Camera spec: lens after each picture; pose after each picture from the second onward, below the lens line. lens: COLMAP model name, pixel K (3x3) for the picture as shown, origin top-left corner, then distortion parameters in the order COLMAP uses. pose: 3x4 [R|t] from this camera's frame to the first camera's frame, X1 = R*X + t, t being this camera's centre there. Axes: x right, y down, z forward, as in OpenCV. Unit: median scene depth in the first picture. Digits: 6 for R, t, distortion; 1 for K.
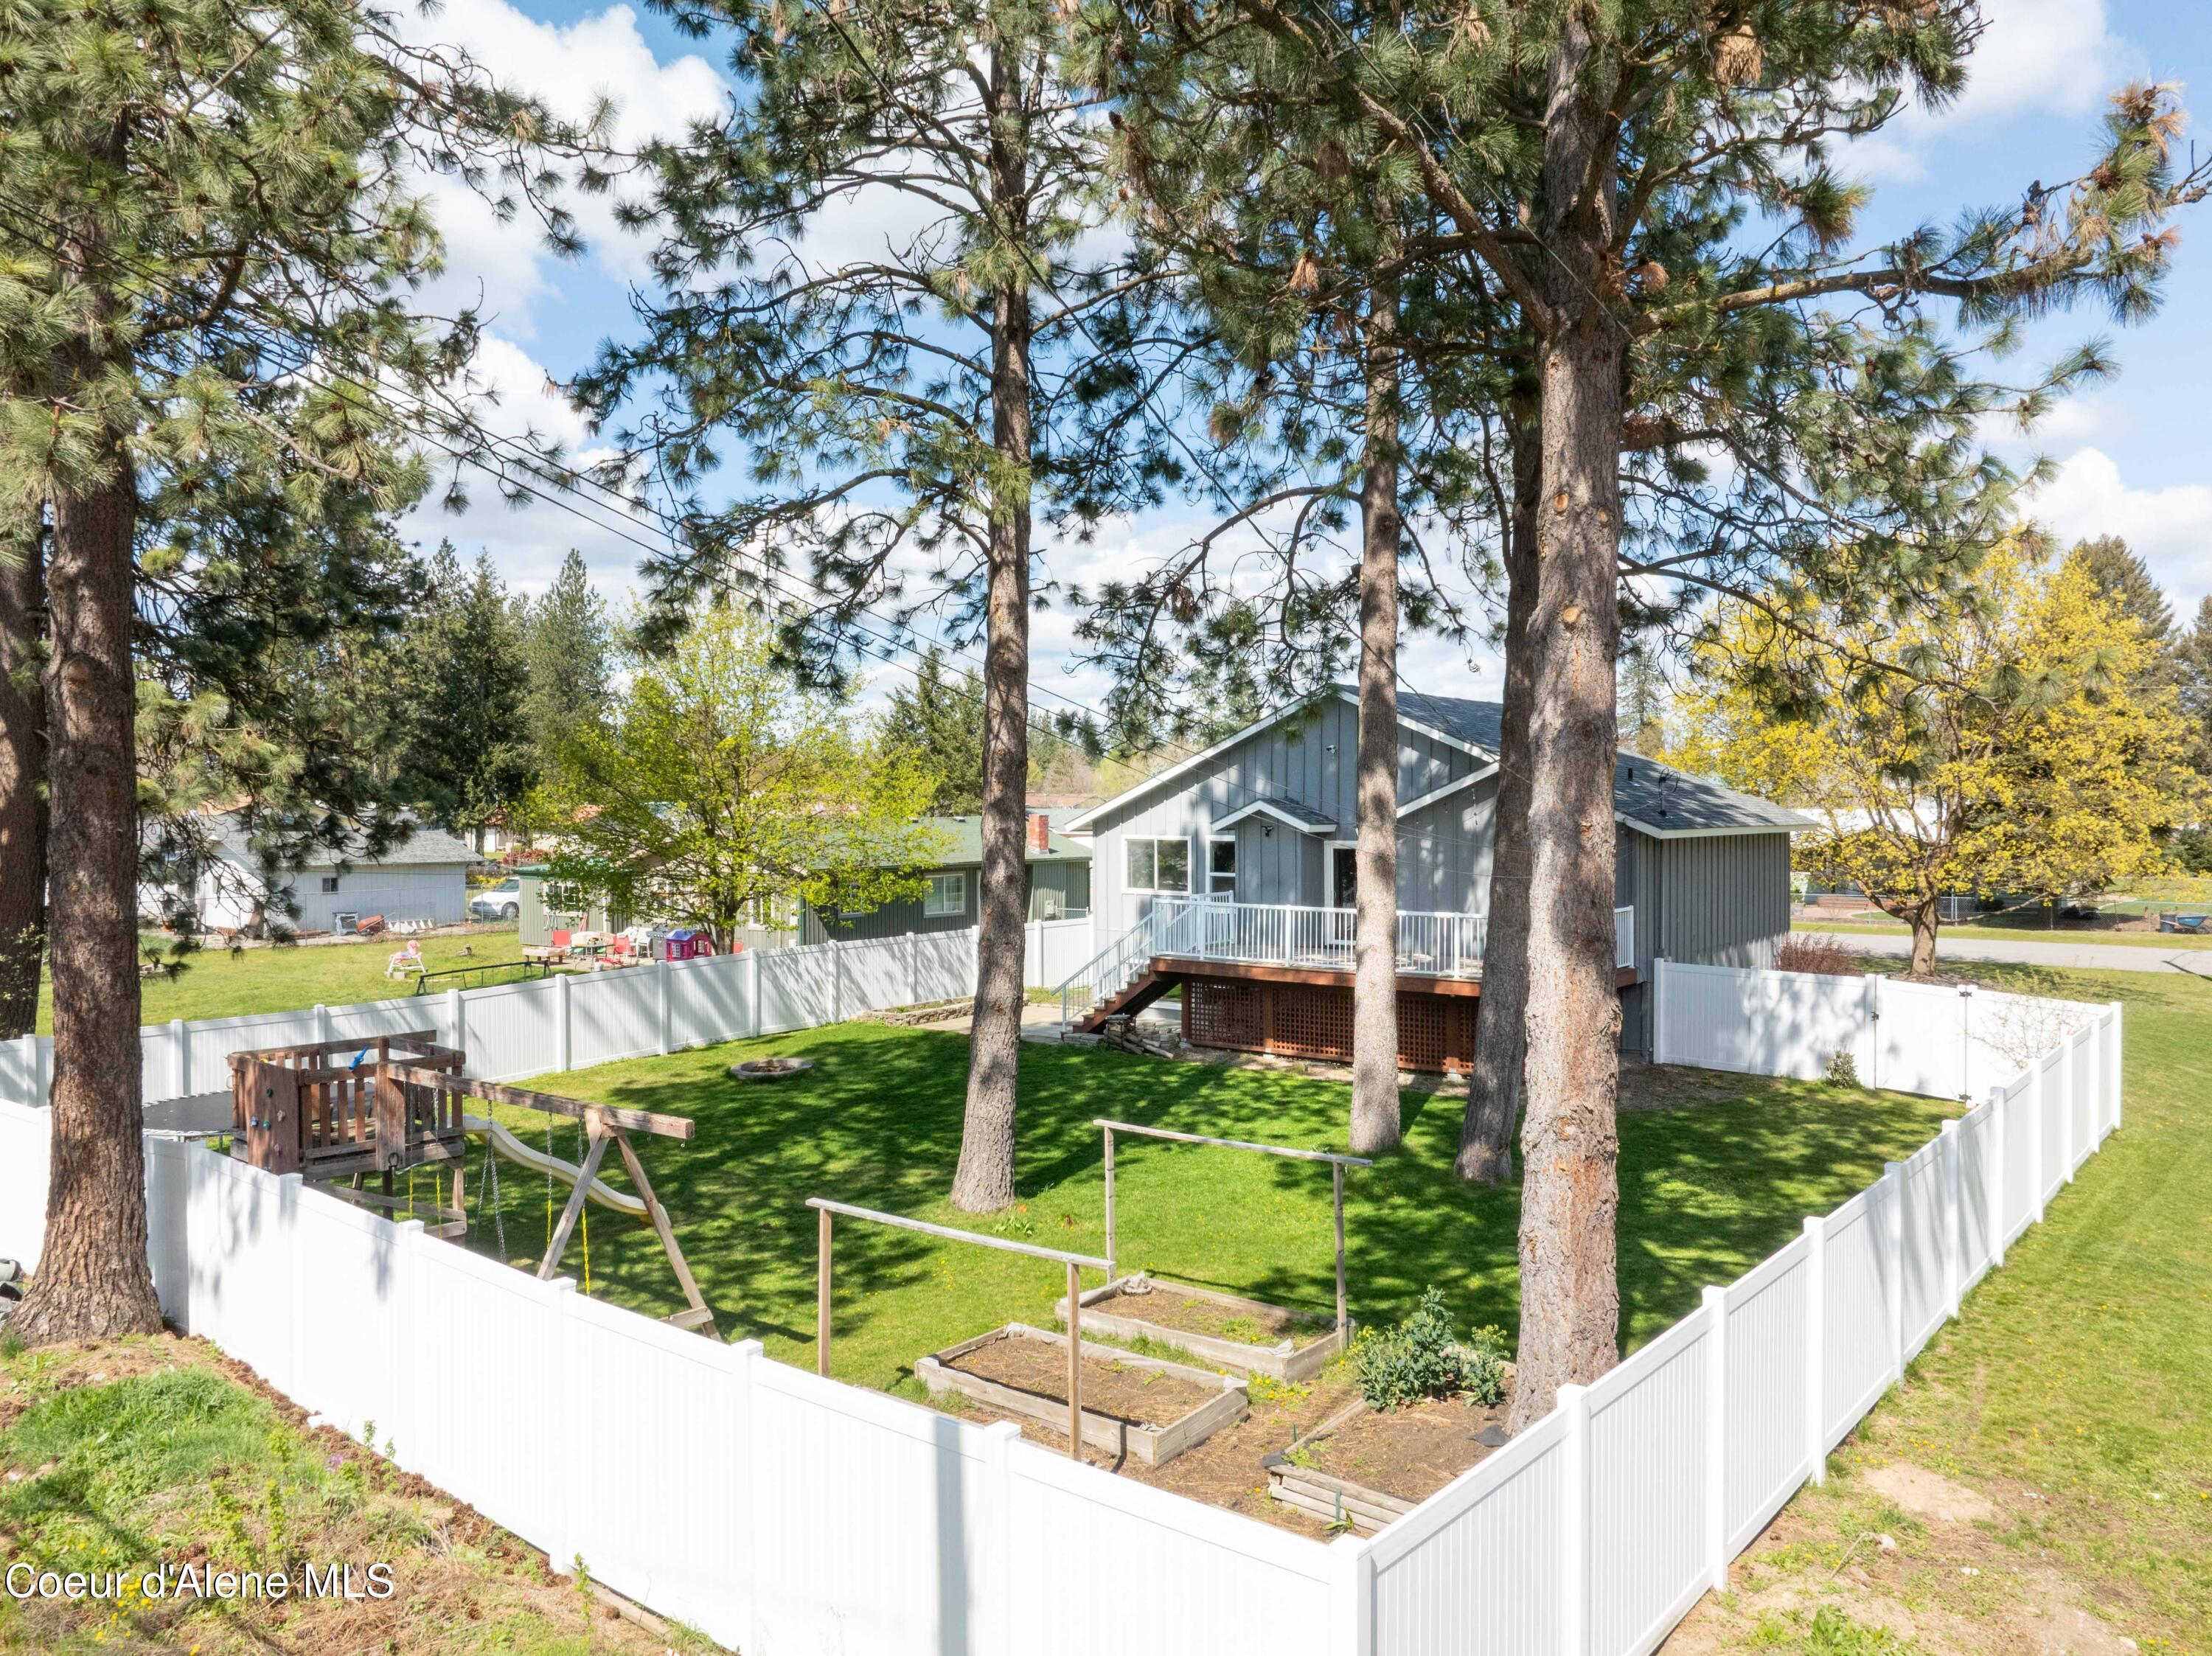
lens RADIAL K [[1579.1, 0, 1105.9], [0, 1579.1, 821.4], [0, 0, 1]] dist [-0.031982, 0.021504]
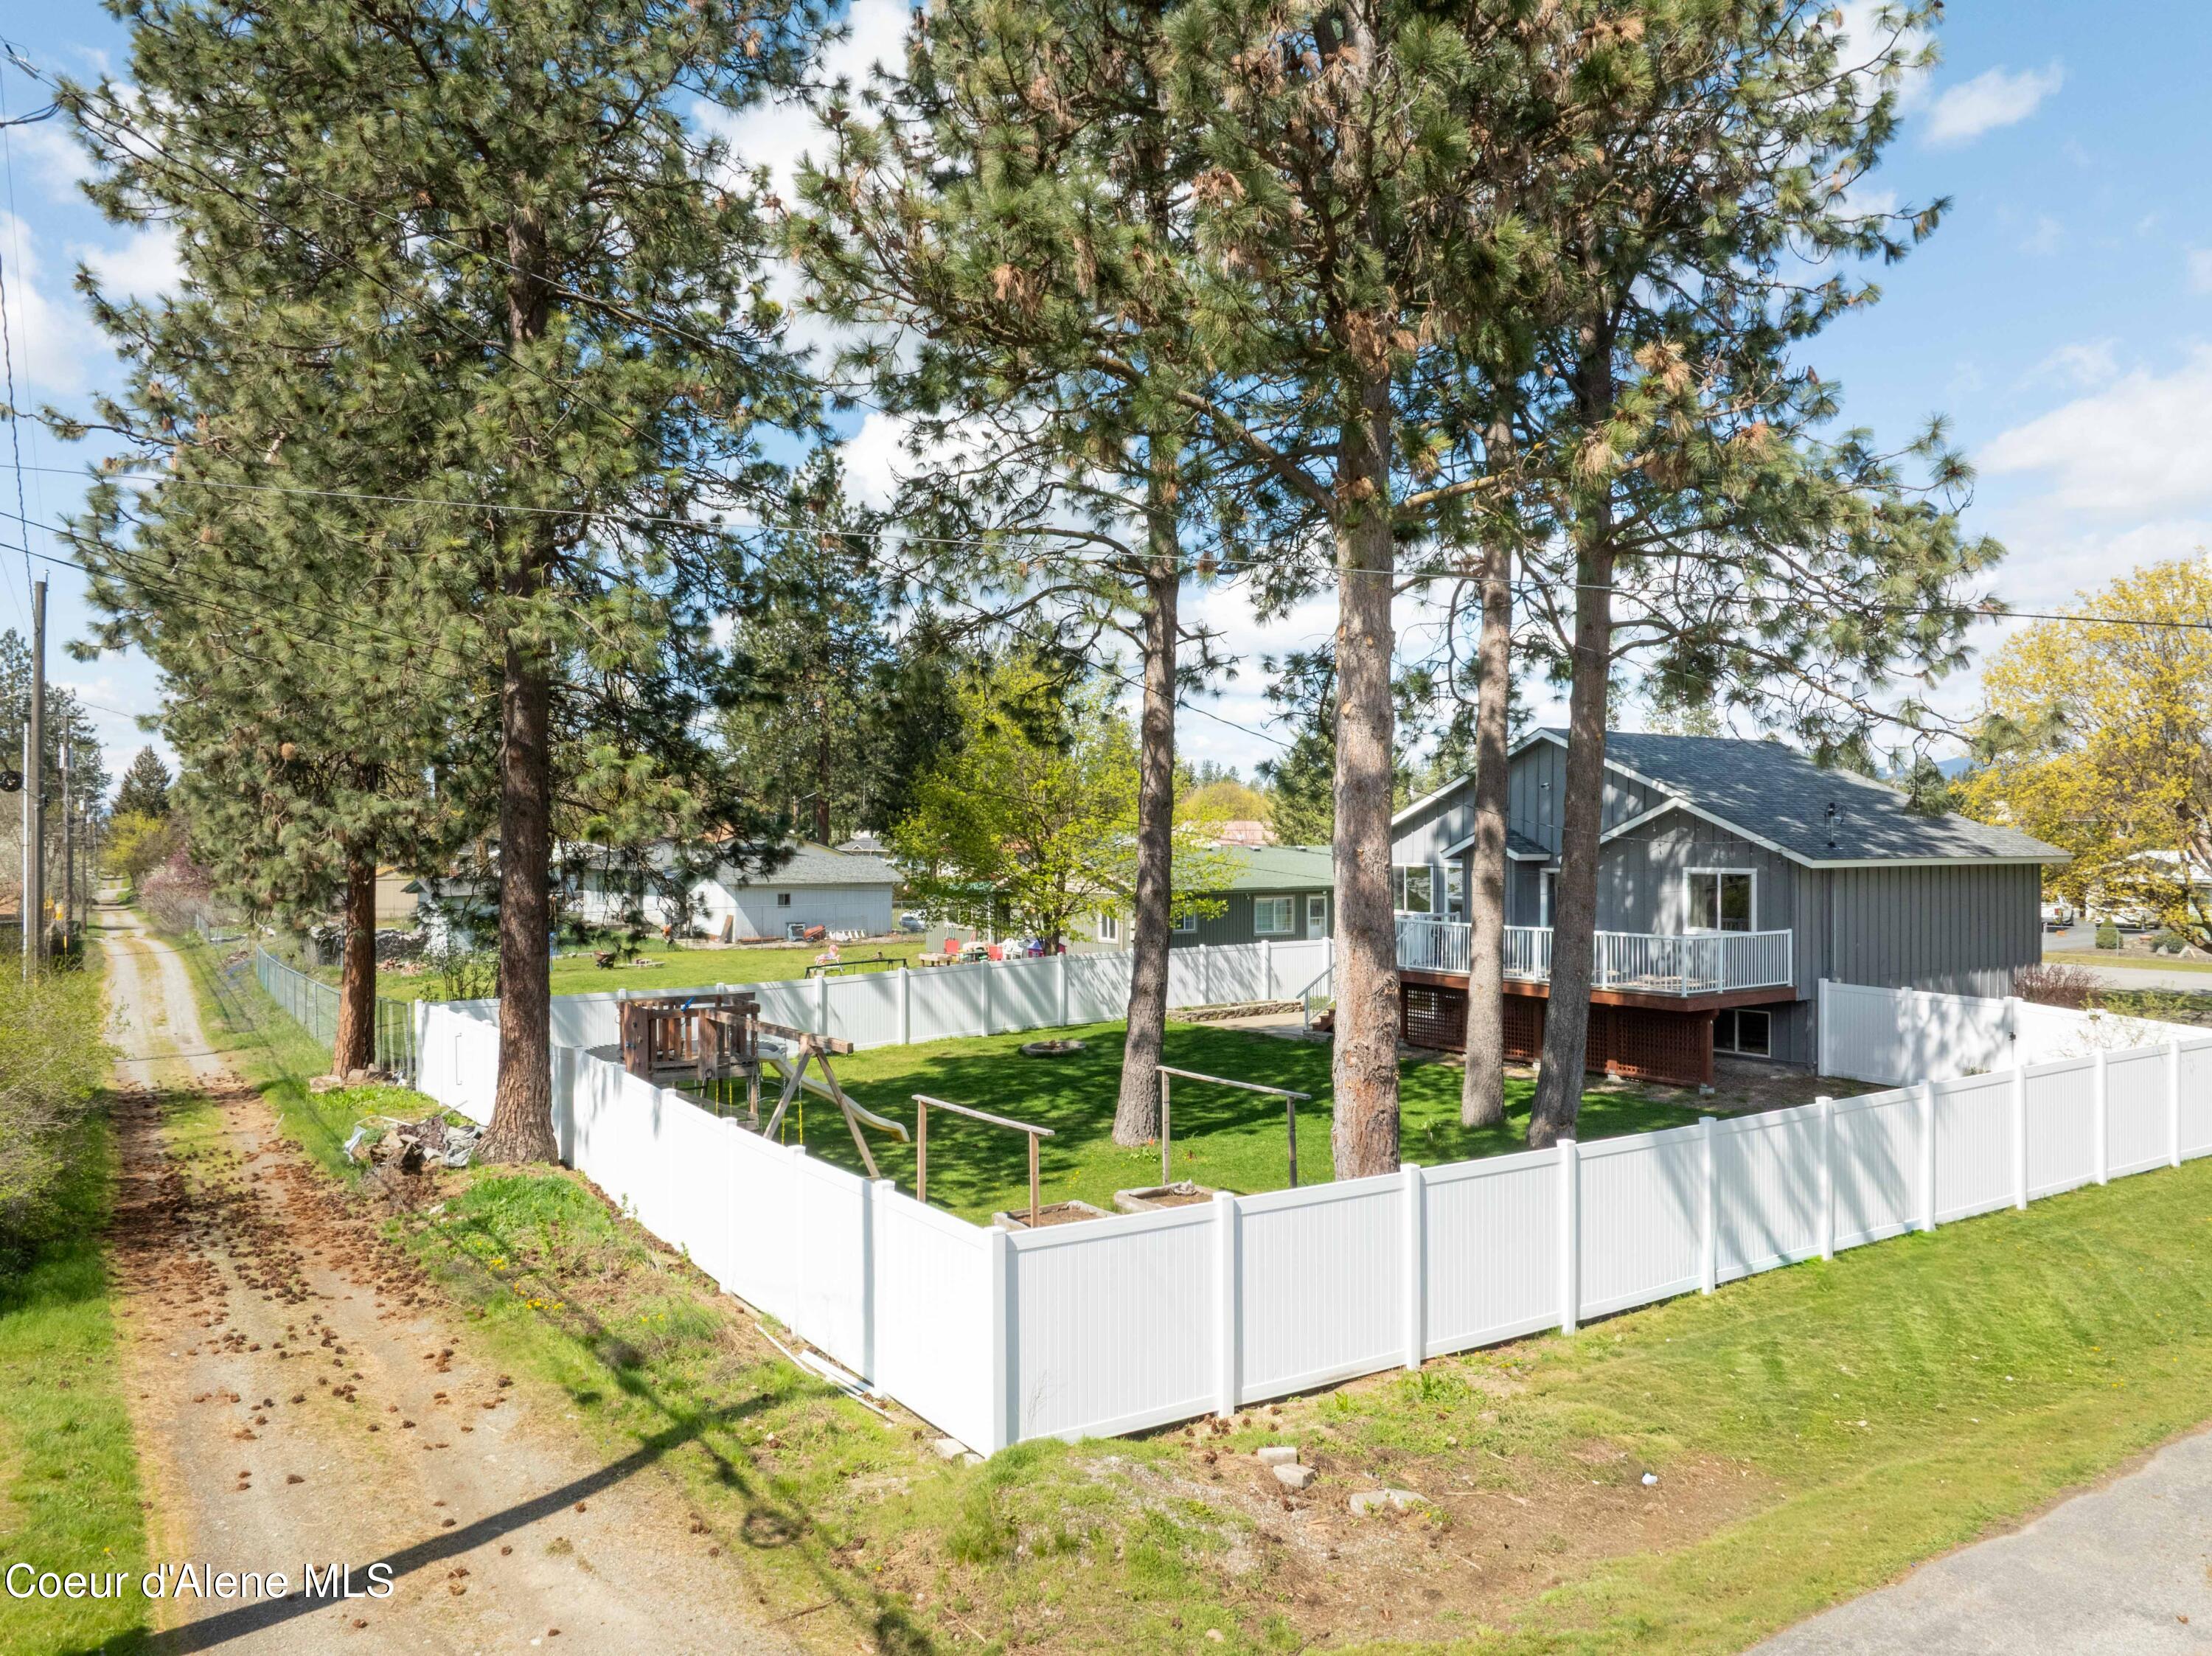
lens RADIAL K [[1579.1, 0, 1094.1], [0, 1579.1, 830.9], [0, 0, 1]] dist [-0.031982, 0.021504]
pose [[0.953738, 0.000873, -0.300639, 0.230733], [-0.004771, 0.999914, -0.012231, 0.001092], [0.300602, 0.013099, 0.953660, -0.214134]]
